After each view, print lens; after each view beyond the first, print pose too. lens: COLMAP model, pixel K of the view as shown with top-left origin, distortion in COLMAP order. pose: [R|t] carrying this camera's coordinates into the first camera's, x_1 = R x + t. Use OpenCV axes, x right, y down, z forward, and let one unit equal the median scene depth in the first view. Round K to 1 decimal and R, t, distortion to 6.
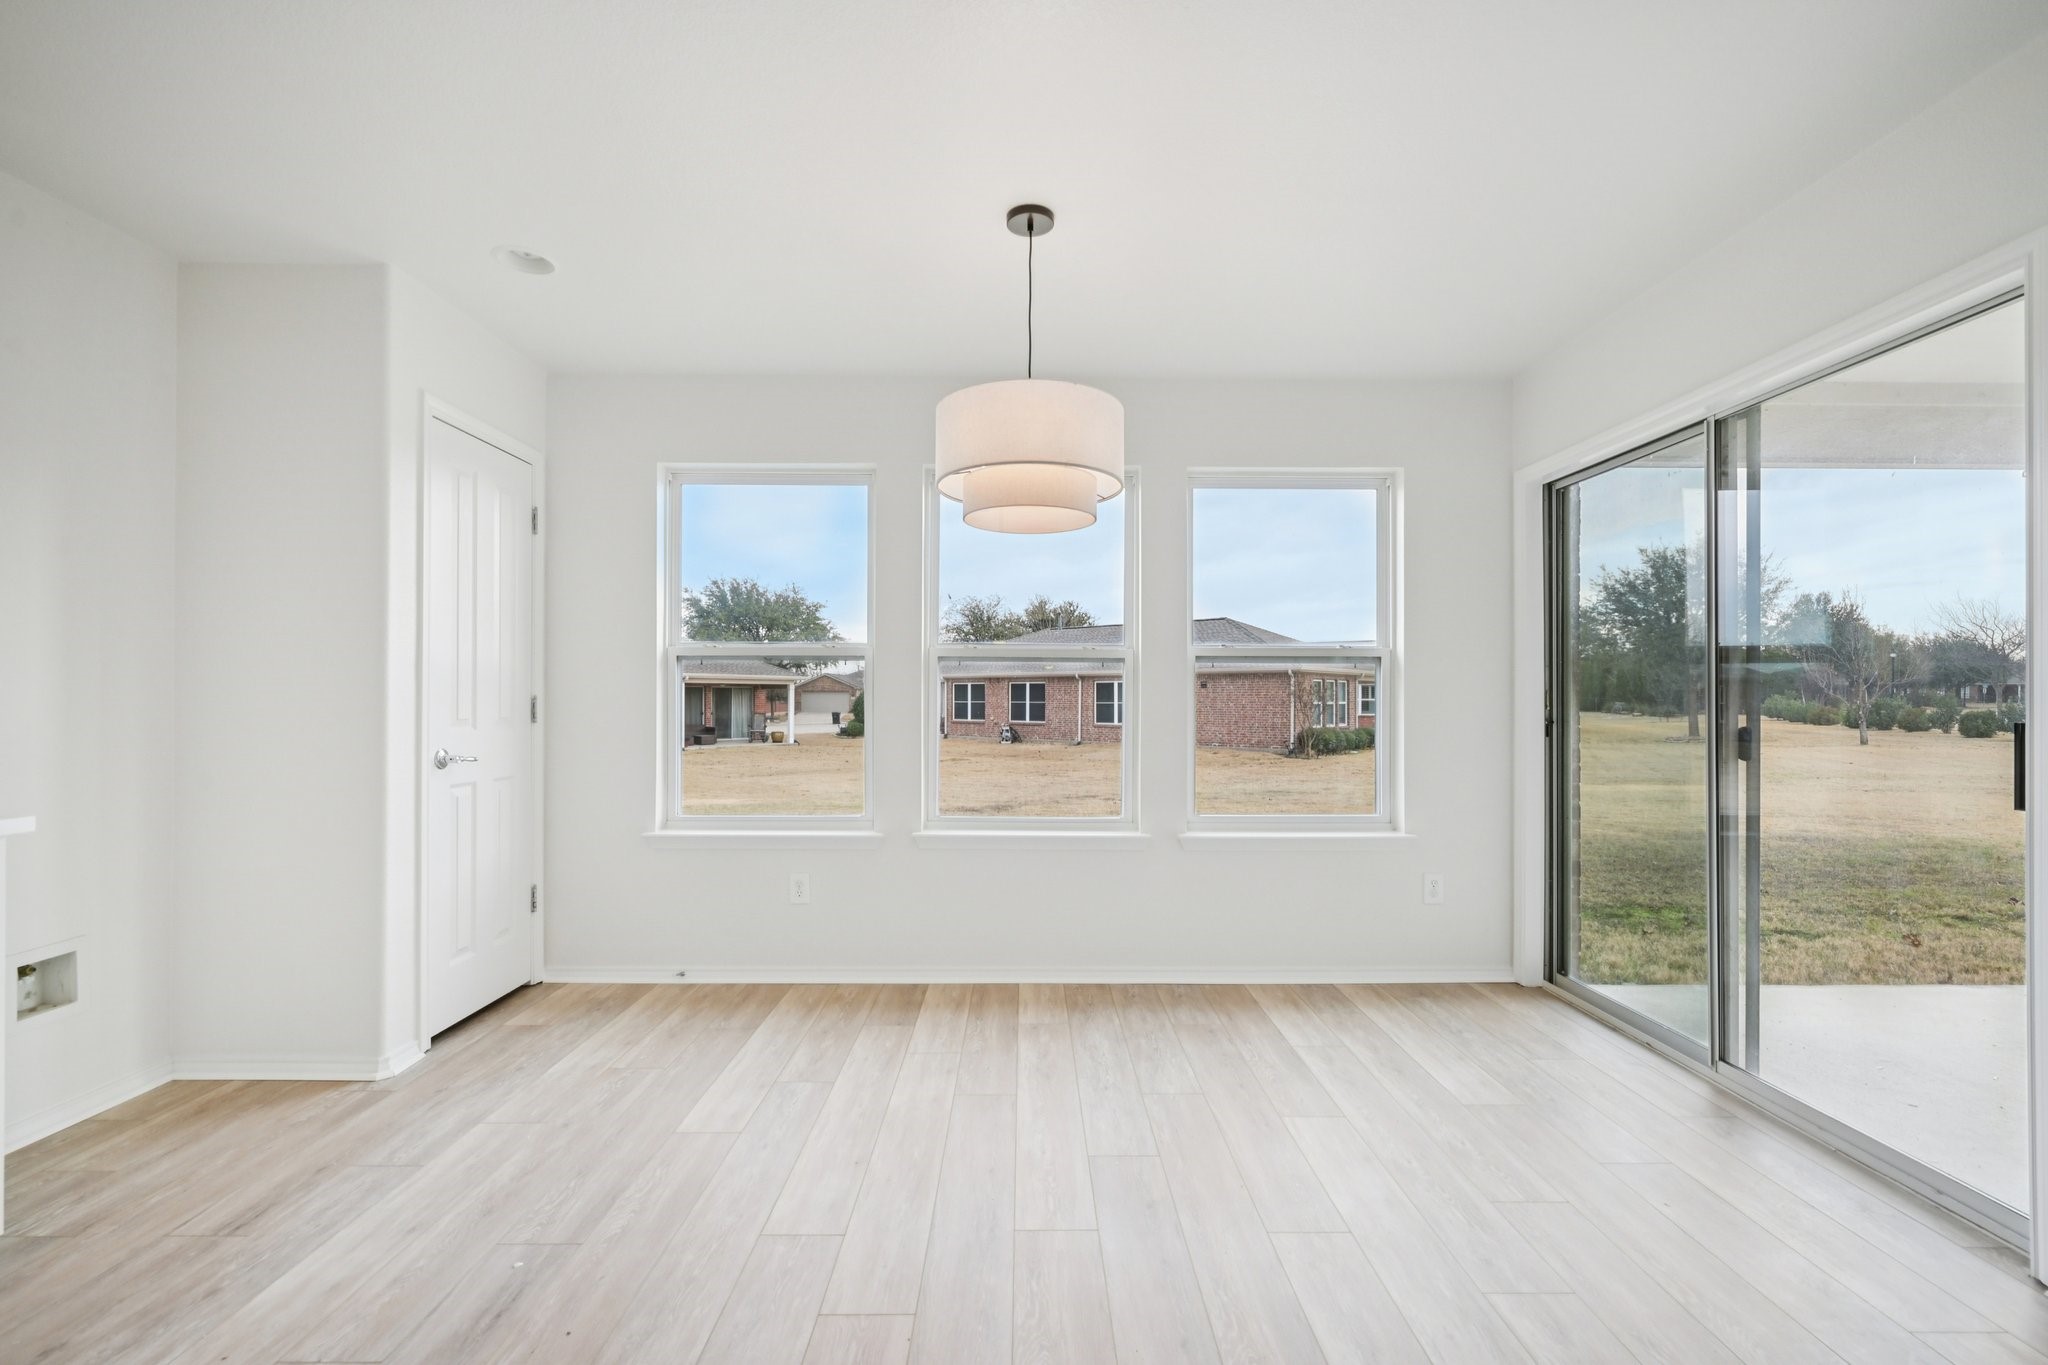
lens RADIAL K [[898.6, 0, 996.8], [0, 898.6, 693.1], [0, 0, 1]] dist [-0.001708, 0.000707]
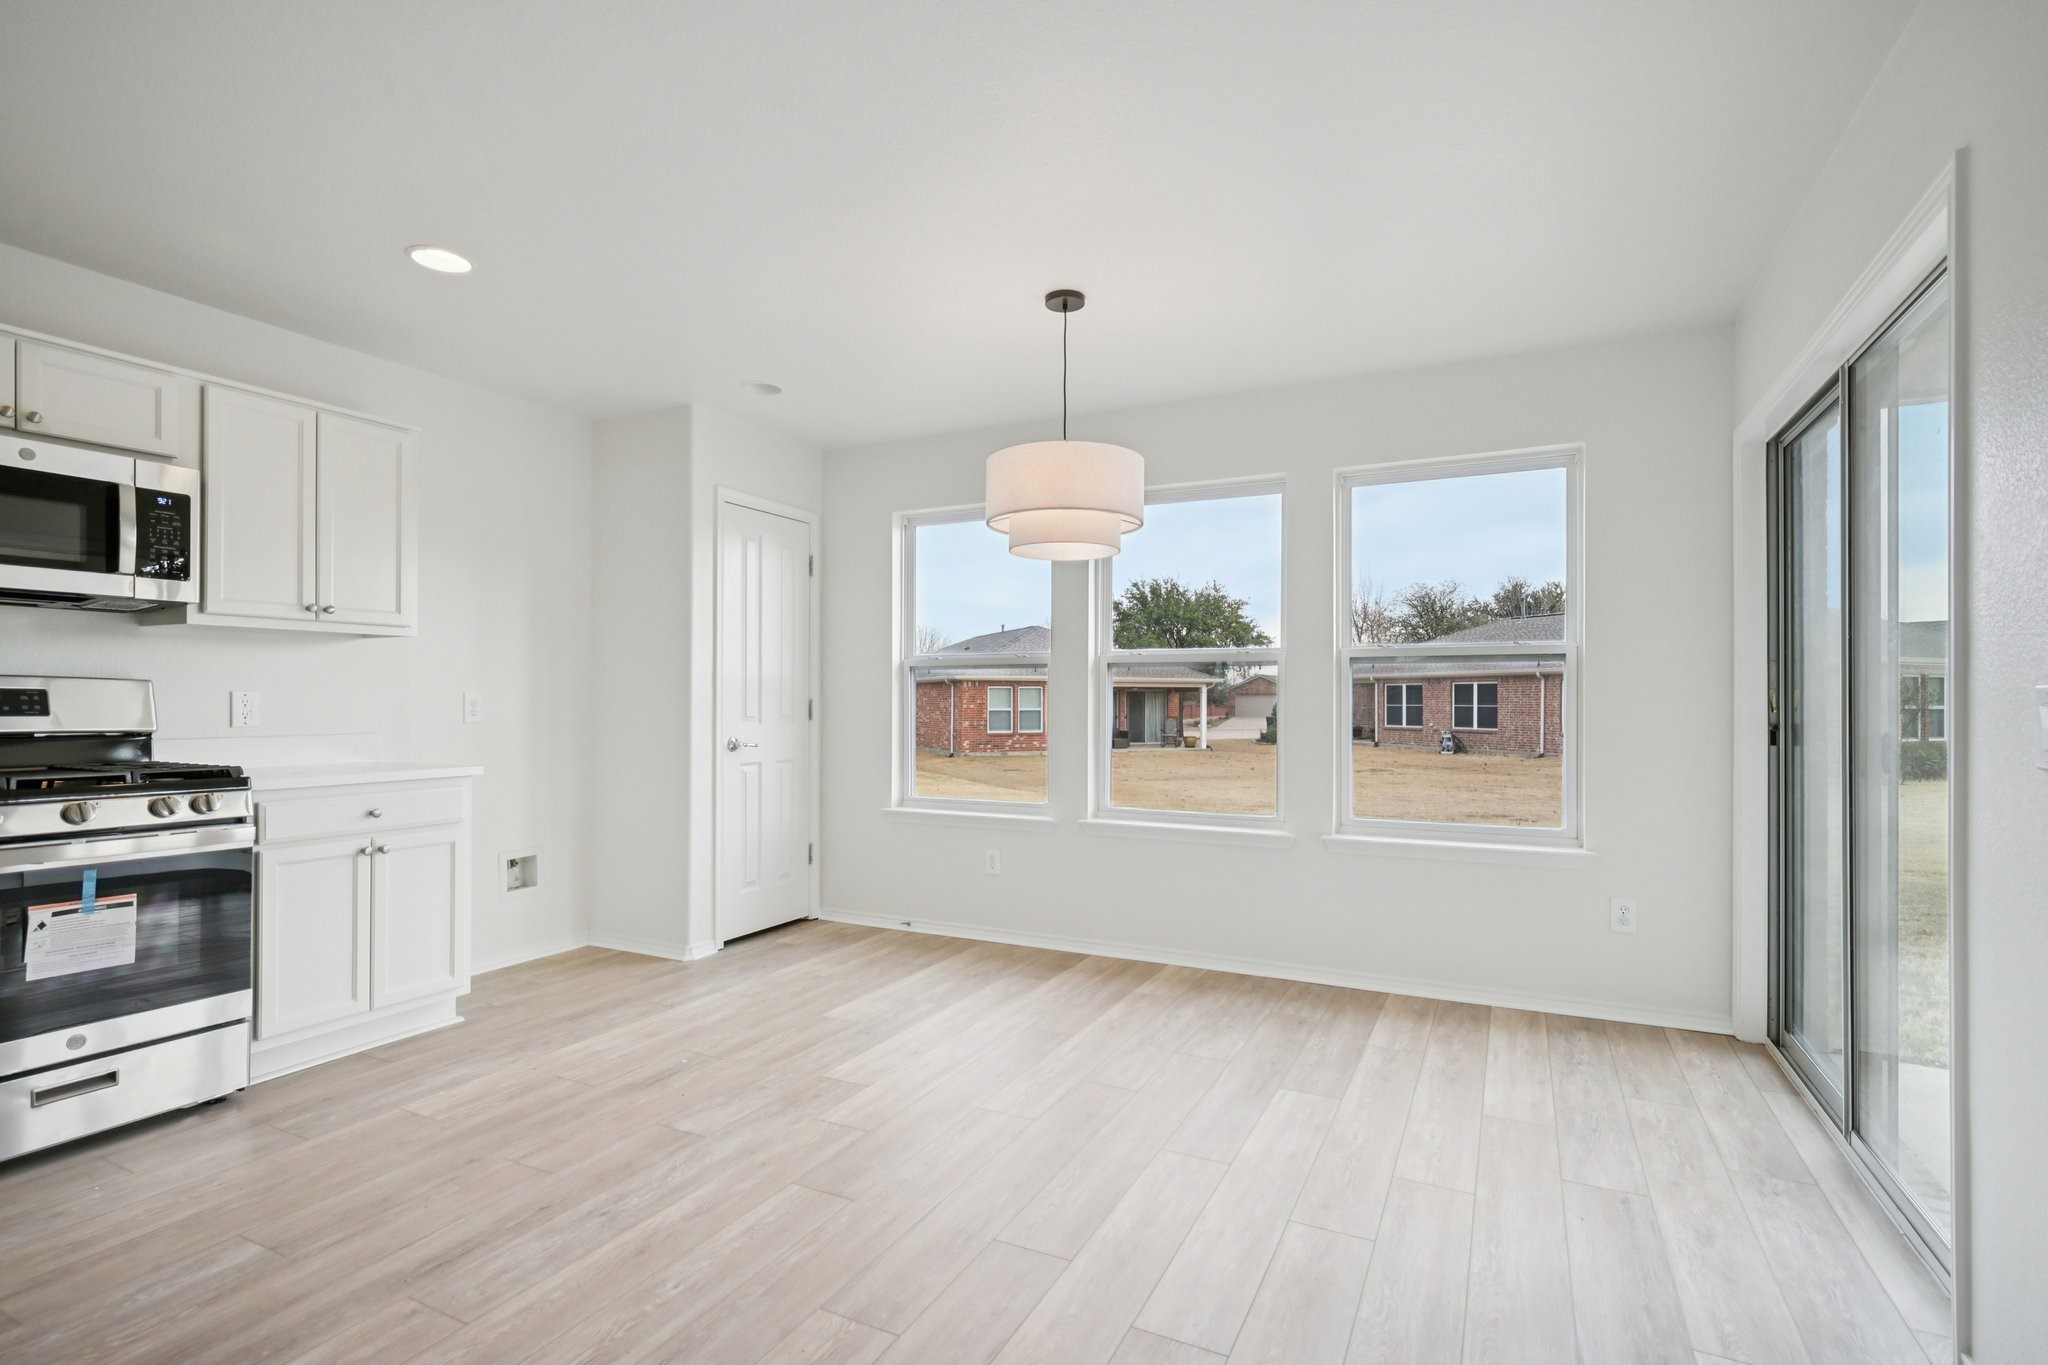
lens RADIAL K [[952.9, 0, 980.6], [0, 952.9, 690.6], [0, 0, 1]] dist [0.000687, 0.001248]
pose [[0.885587, -0.006655, -0.464427, 0.352630], [0.003905, 0.999969, -0.006883, 0.000928], [0.464458, 0.004282, 0.885585, -0.118830]]
